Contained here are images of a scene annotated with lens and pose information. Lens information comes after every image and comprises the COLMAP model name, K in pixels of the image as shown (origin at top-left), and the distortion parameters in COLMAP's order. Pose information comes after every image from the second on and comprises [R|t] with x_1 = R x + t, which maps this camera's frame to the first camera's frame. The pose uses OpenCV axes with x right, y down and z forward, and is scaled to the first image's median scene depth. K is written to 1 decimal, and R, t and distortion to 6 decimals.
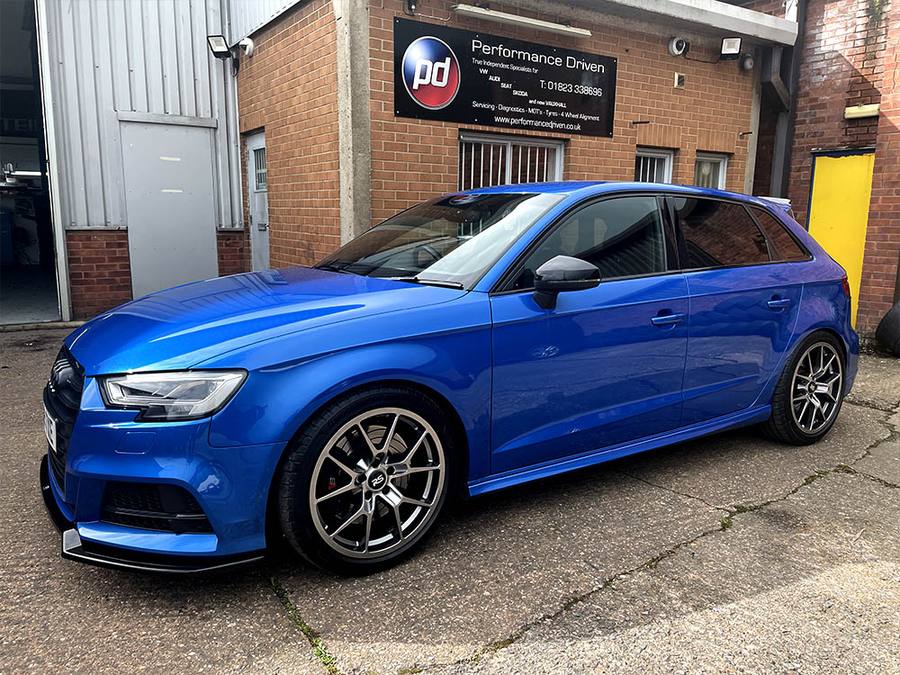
lens RADIAL K [[703.3, 0, 440.8], [0, 703.3, 341.4], [0, 0, 1]] dist [0.031973, -0.001561]
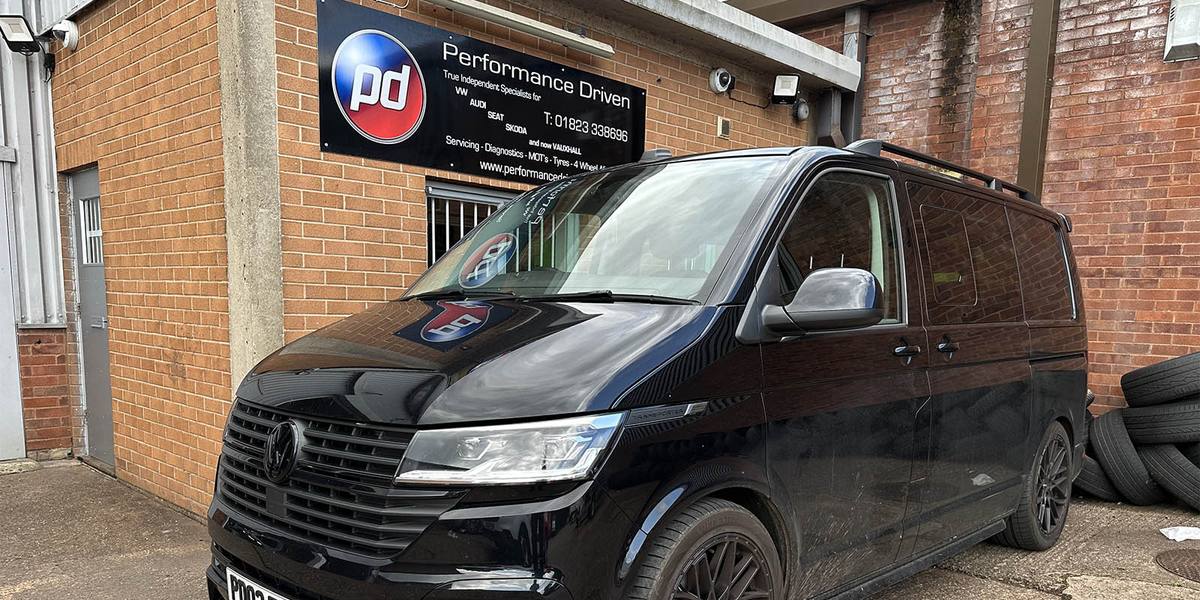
lens RADIAL K [[871.4, 0, 584.1], [0, 871.4, 408.1], [0, 0, 1]] dist [0.055042, -0.023837]
pose [[0.974530, -0.020921, 0.223279, -0.015386], [0.032576, 0.998285, -0.048644, -0.043711], [-0.221878, 0.054678, 0.973540, 0.186872]]
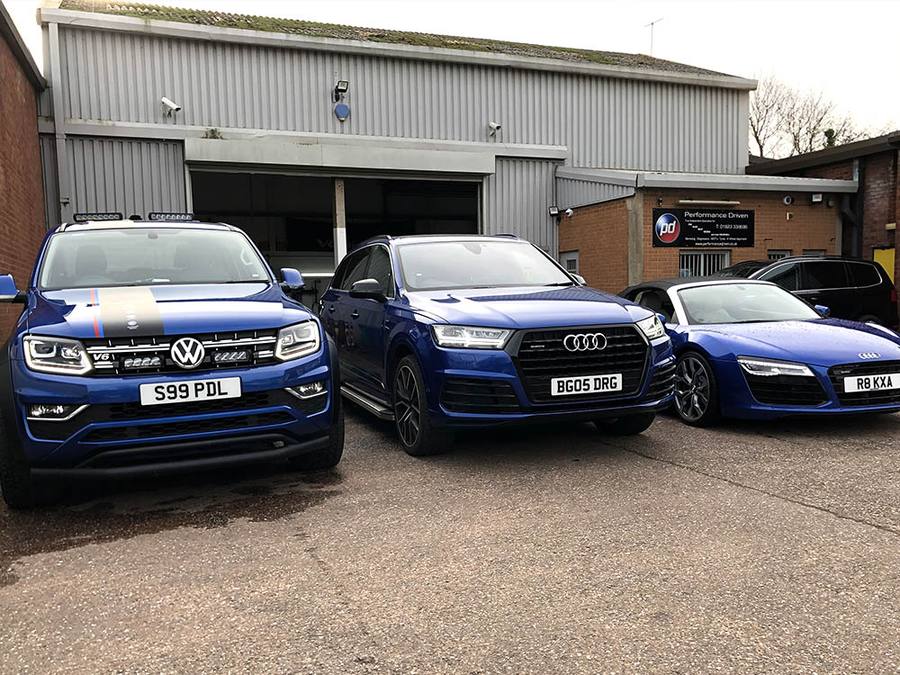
lens RADIAL K [[703.3, 0, 454.2], [0, 703.3, 338.9], [0, 0, 1]] dist [0.031973, -0.001561]
pose [[0.978340, -0.020910, -0.205947, -0.207320], [-0.001828, 0.993974, -0.109600, 0.220143], [0.206998, 0.107603, 0.972406, -1.244474]]
